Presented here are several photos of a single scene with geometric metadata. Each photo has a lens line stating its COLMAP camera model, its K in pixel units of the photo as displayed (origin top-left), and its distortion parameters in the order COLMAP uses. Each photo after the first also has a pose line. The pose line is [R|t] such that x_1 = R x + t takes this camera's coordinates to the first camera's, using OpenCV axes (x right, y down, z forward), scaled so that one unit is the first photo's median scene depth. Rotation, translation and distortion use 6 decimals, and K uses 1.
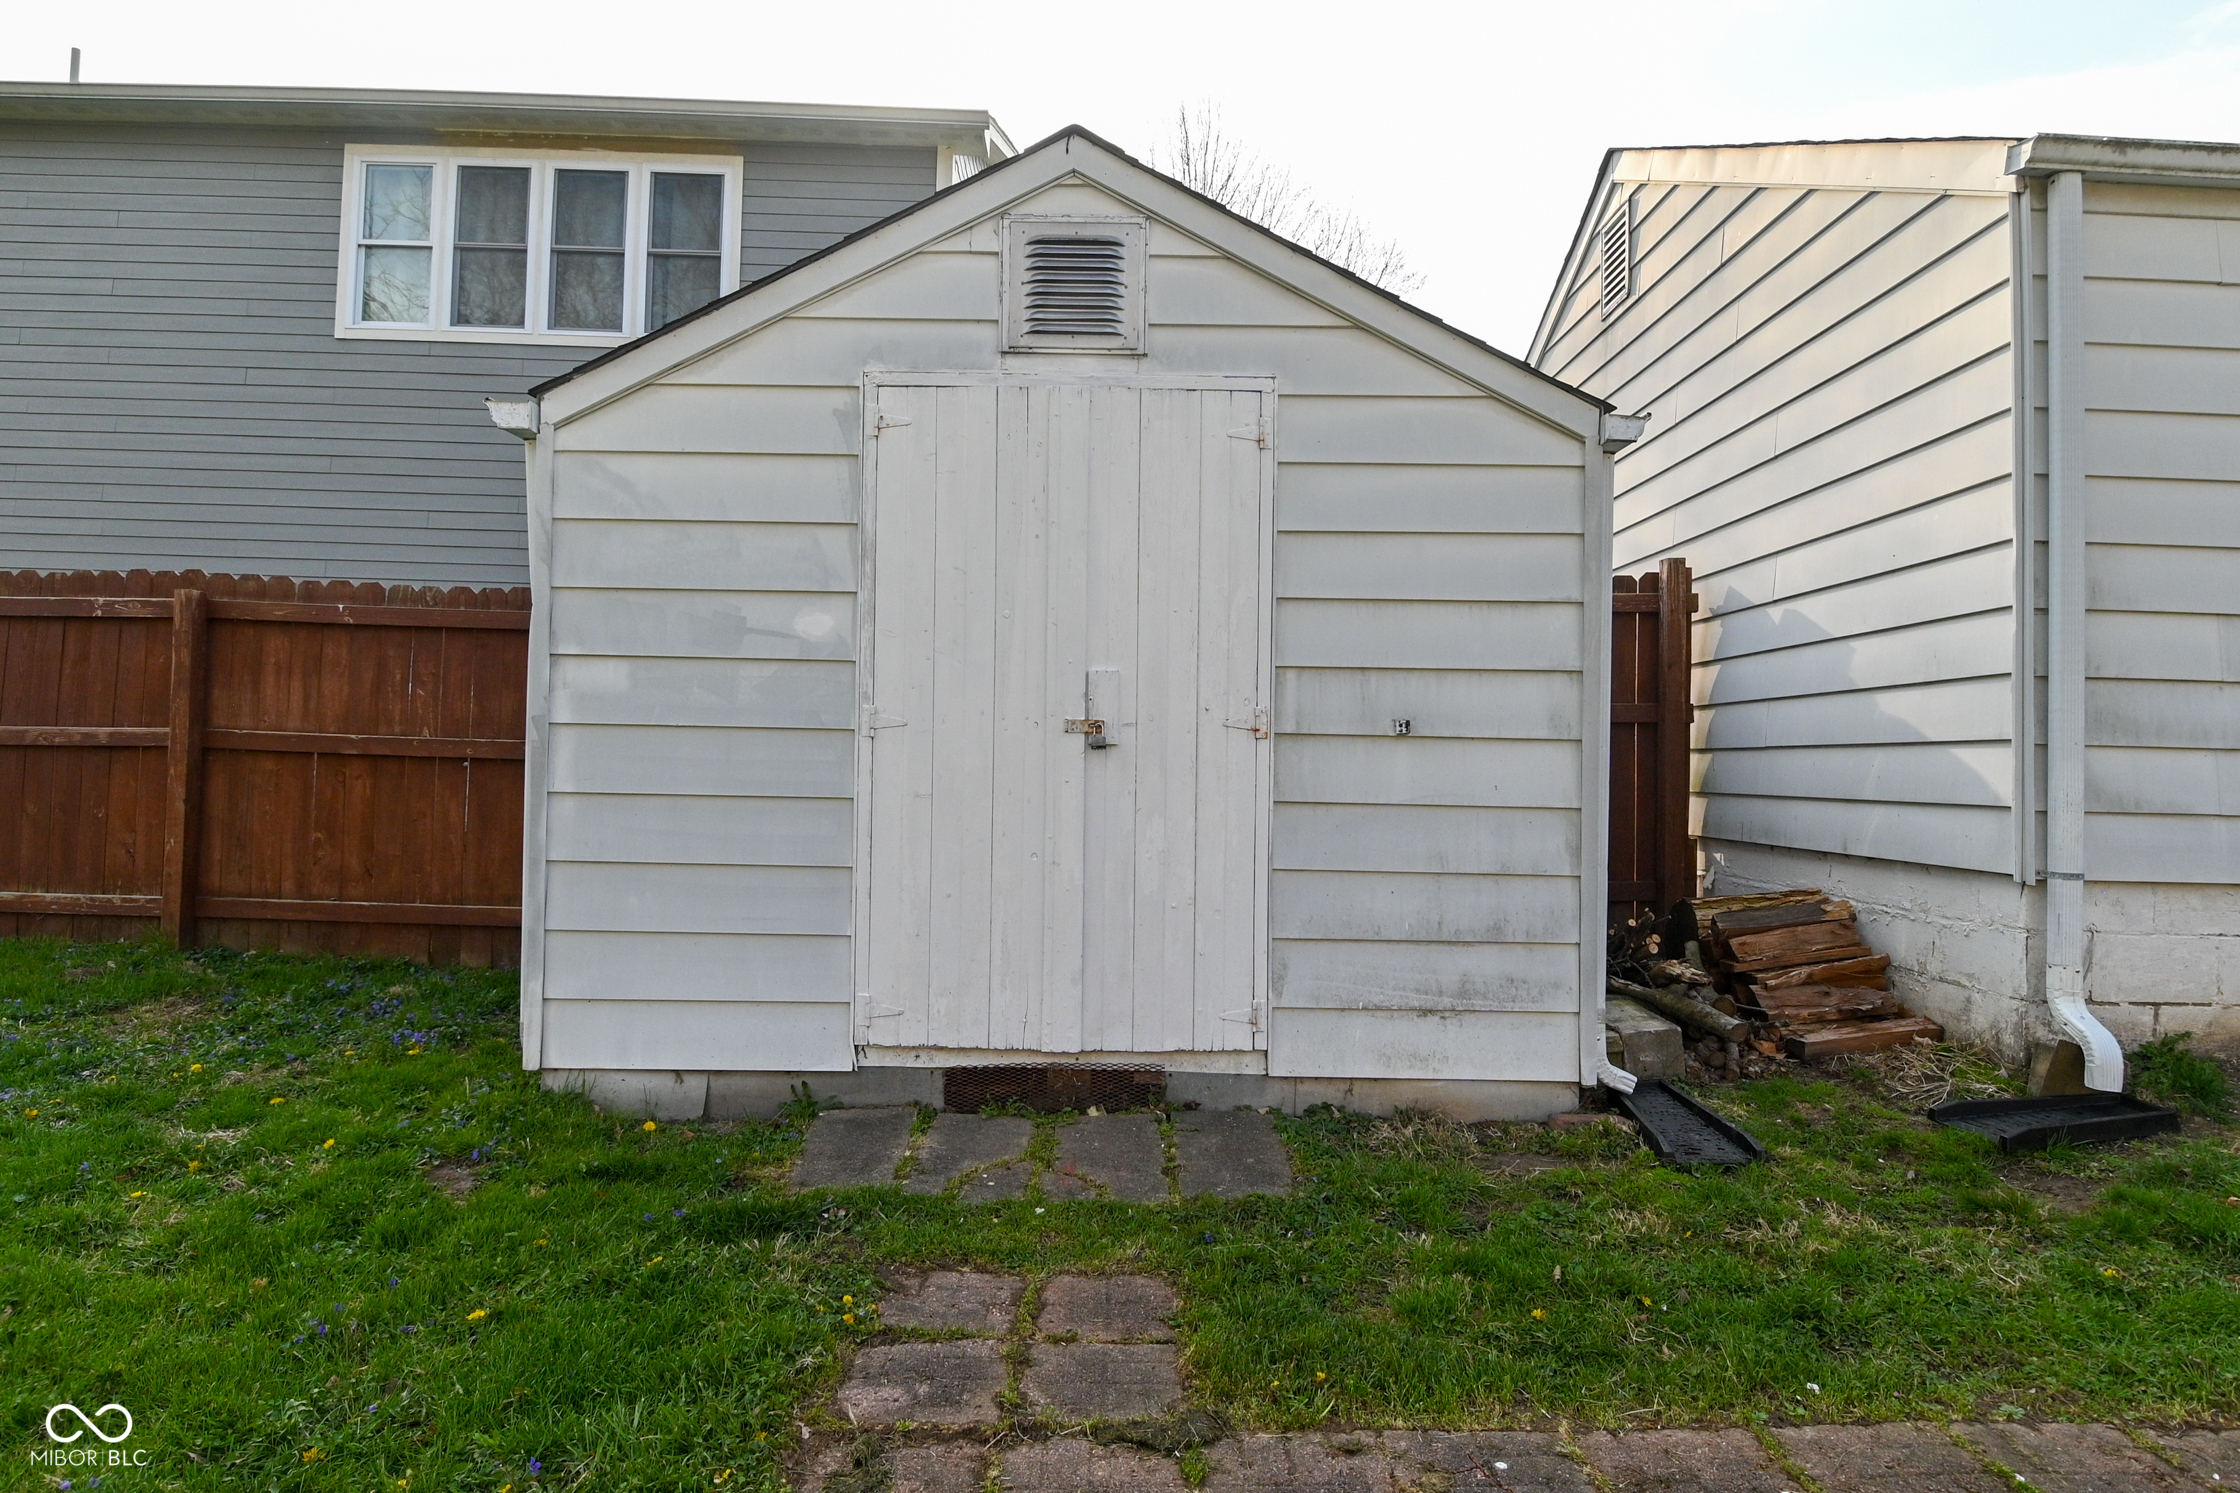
lens RADIAL K [[1179.7, 0, 1133.3], [0, 1179.7, 728.2], [0, 0, 1]] dist [0.011997, -0.022707]
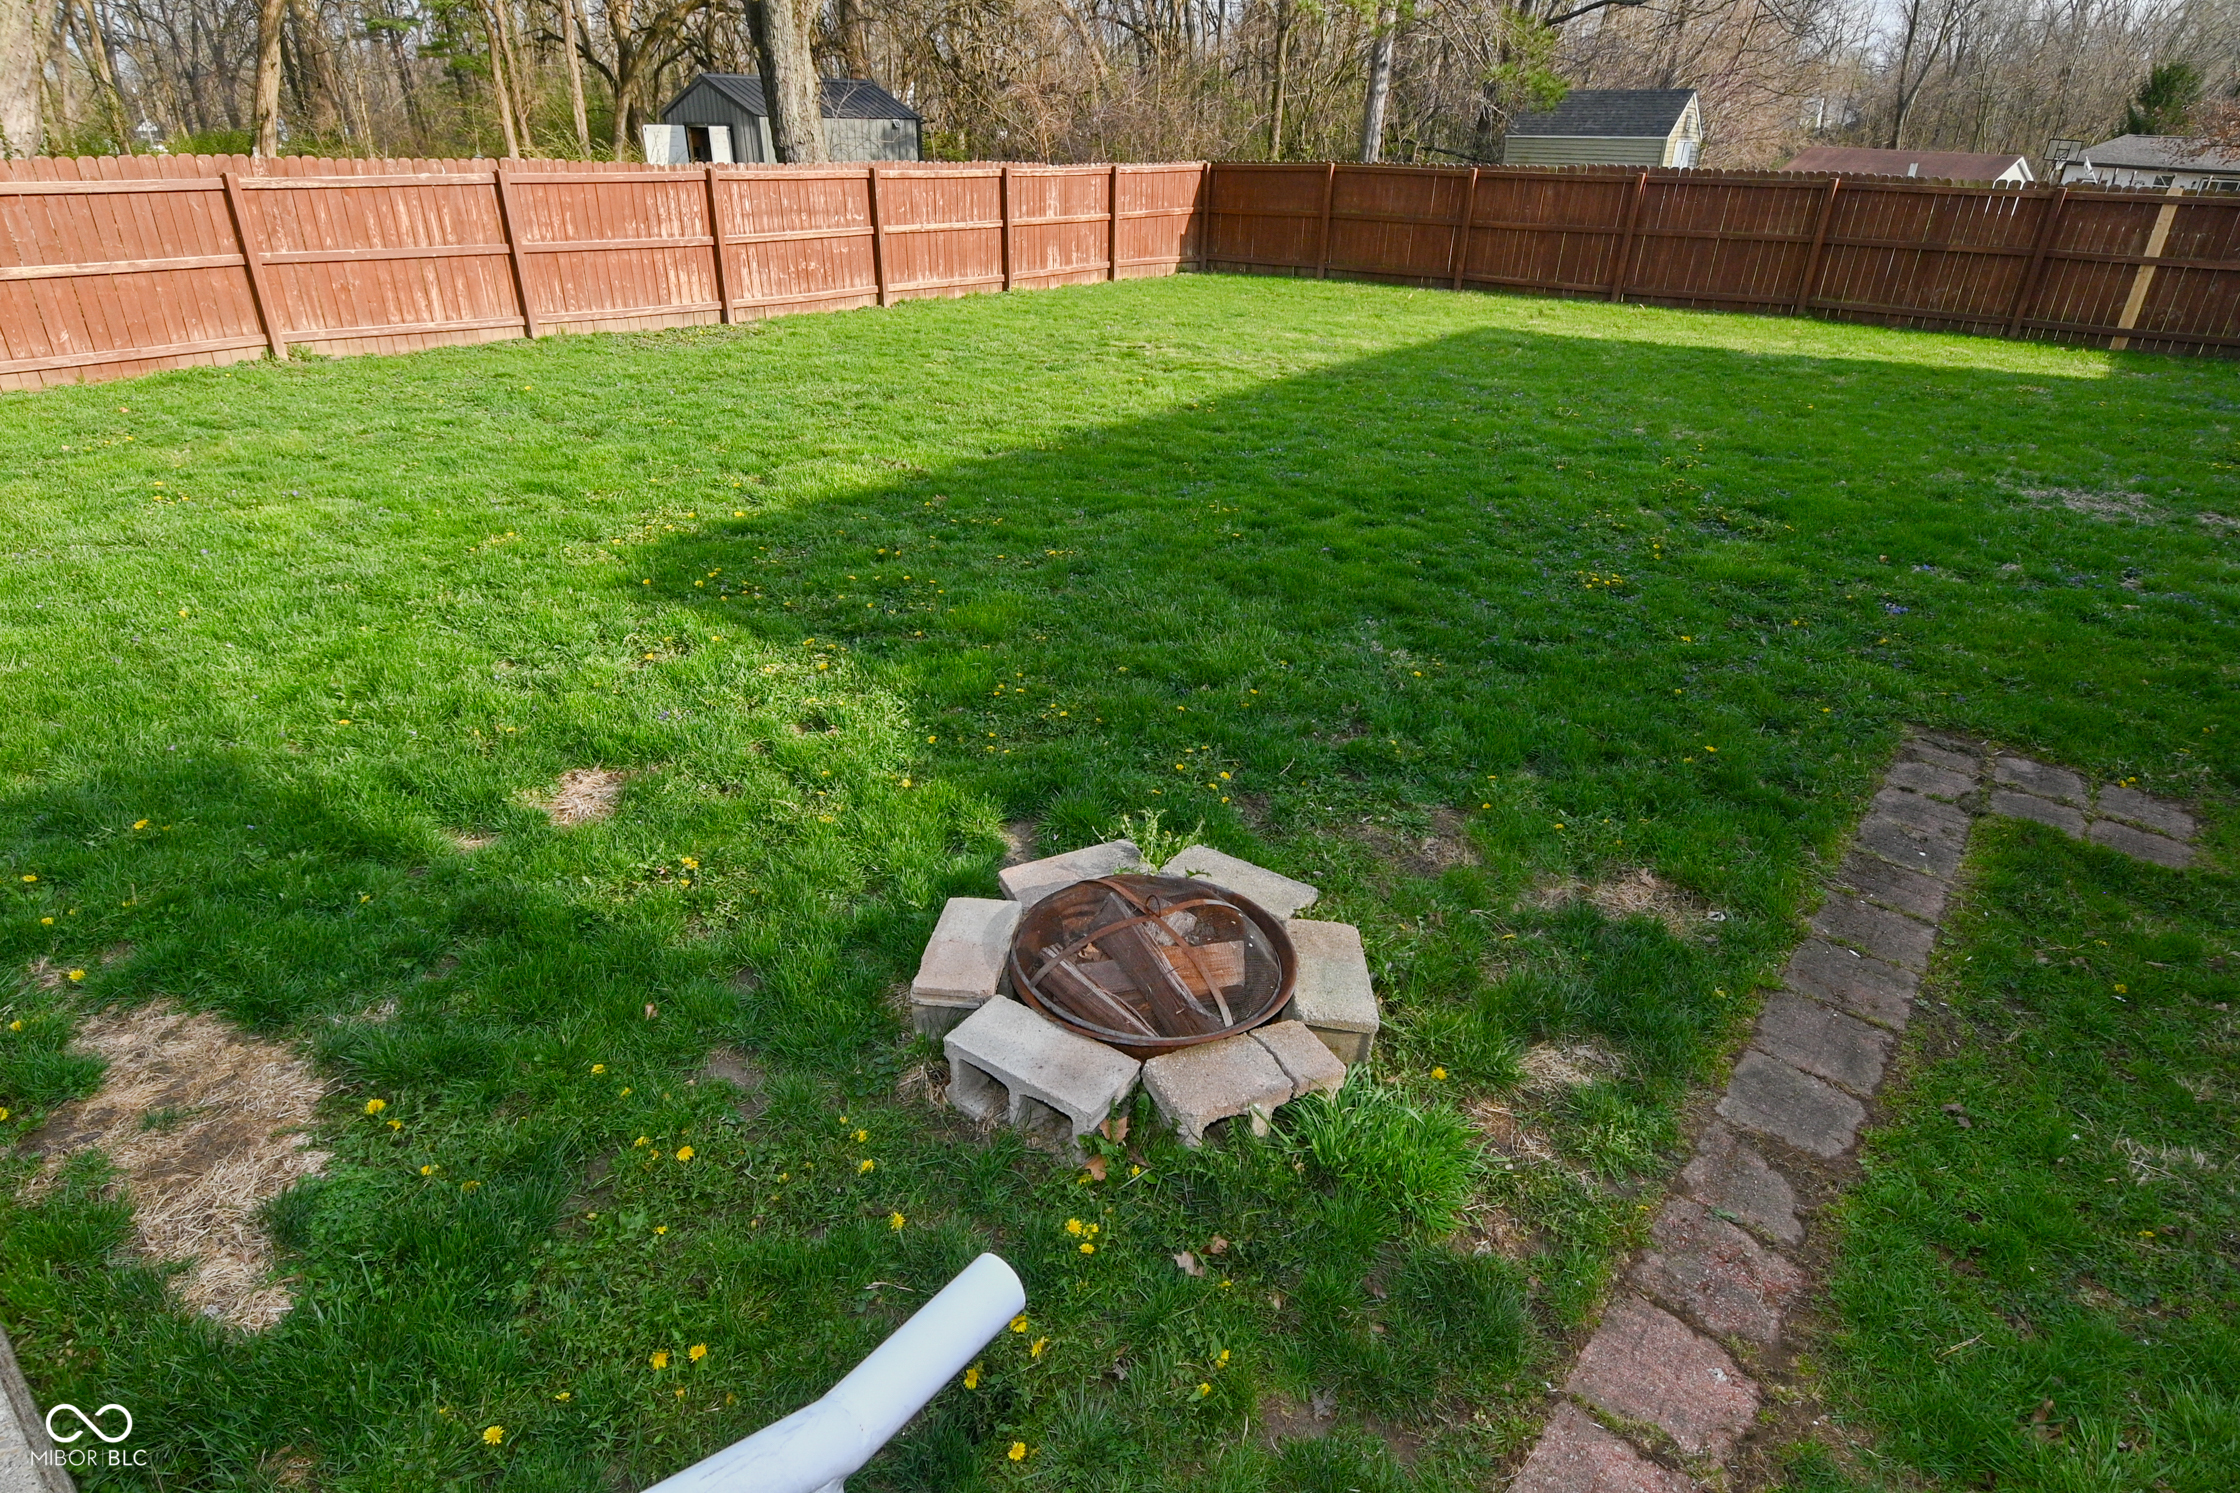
lens RADIAL K [[1179.7, 0, 1128.0], [0, 1179.7, 743.5], [0, 0, 1]] dist [0.011997, -0.022707]
pose [[-0.634903, 0.322184, -0.702208, 1.335638], [-0.018406, 0.902333, 0.430647, -0.219238], [0.772373, 0.286343, -0.566963, 0.530111]]
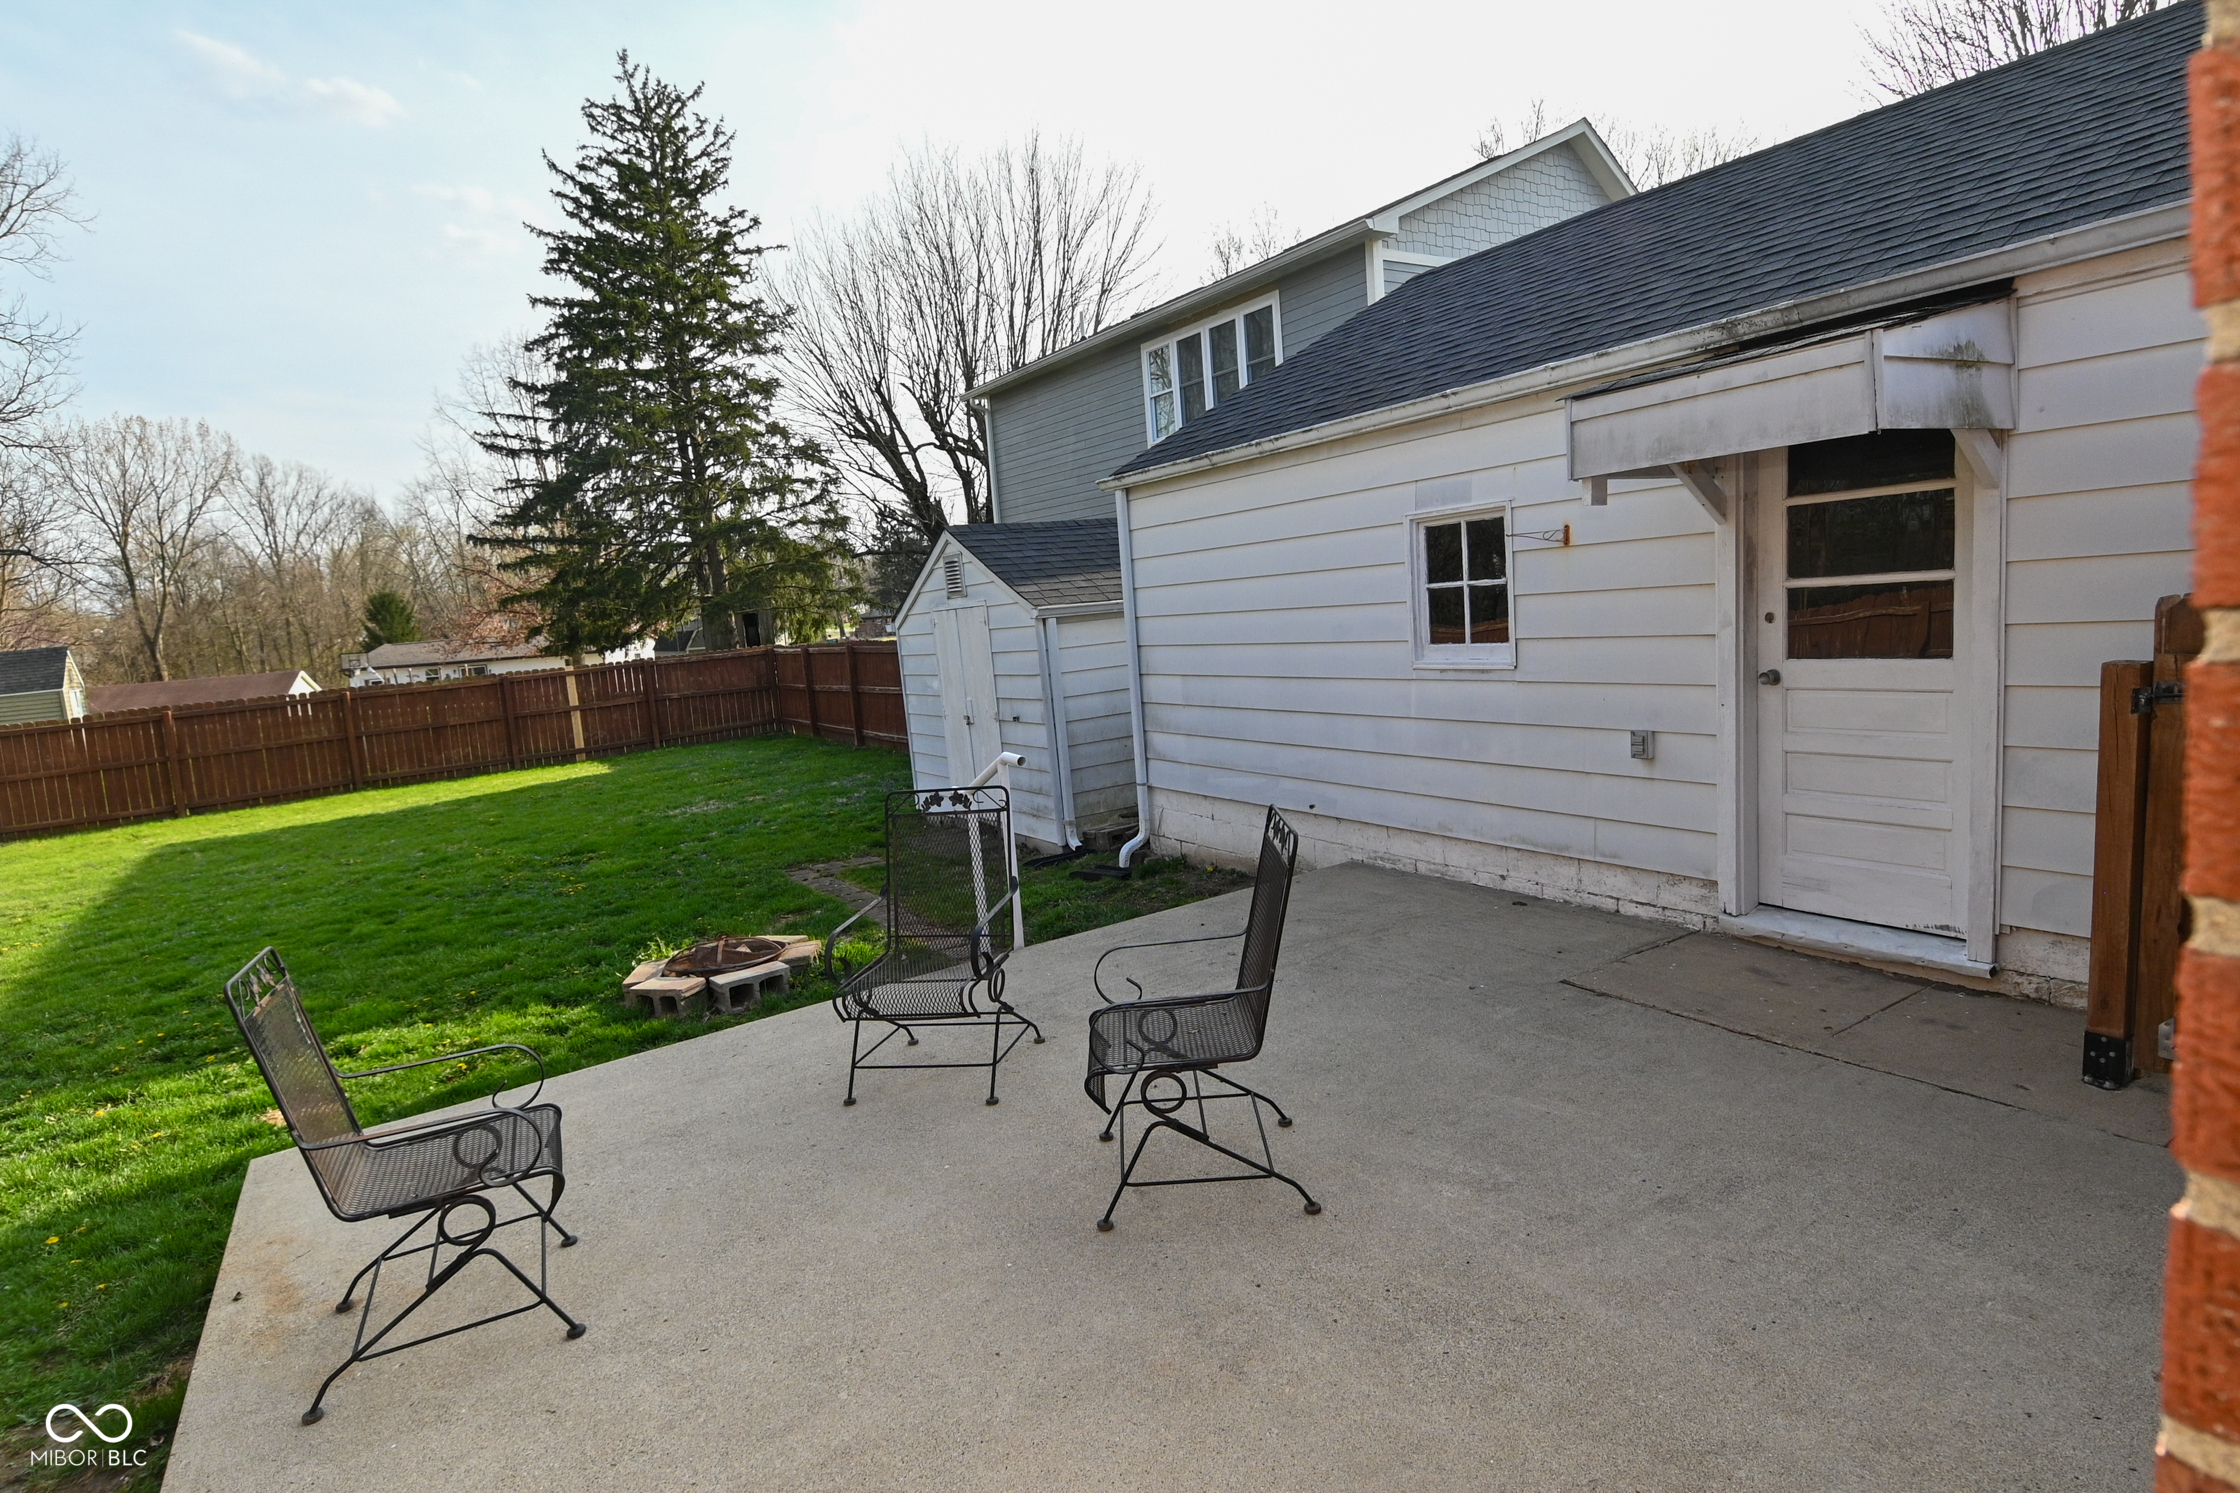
lens RADIAL K [[1179.7, 0, 1113.9], [0, 1179.7, 725.1], [0, 0, 1]] dist [0.011997, -0.022707]
pose [[0.514494, 0.022299, -0.857204, 2.812707], [0.116551, 0.988566, 0.095670, -0.232704], [0.849536, -0.149130, 0.506013, -0.266319]]
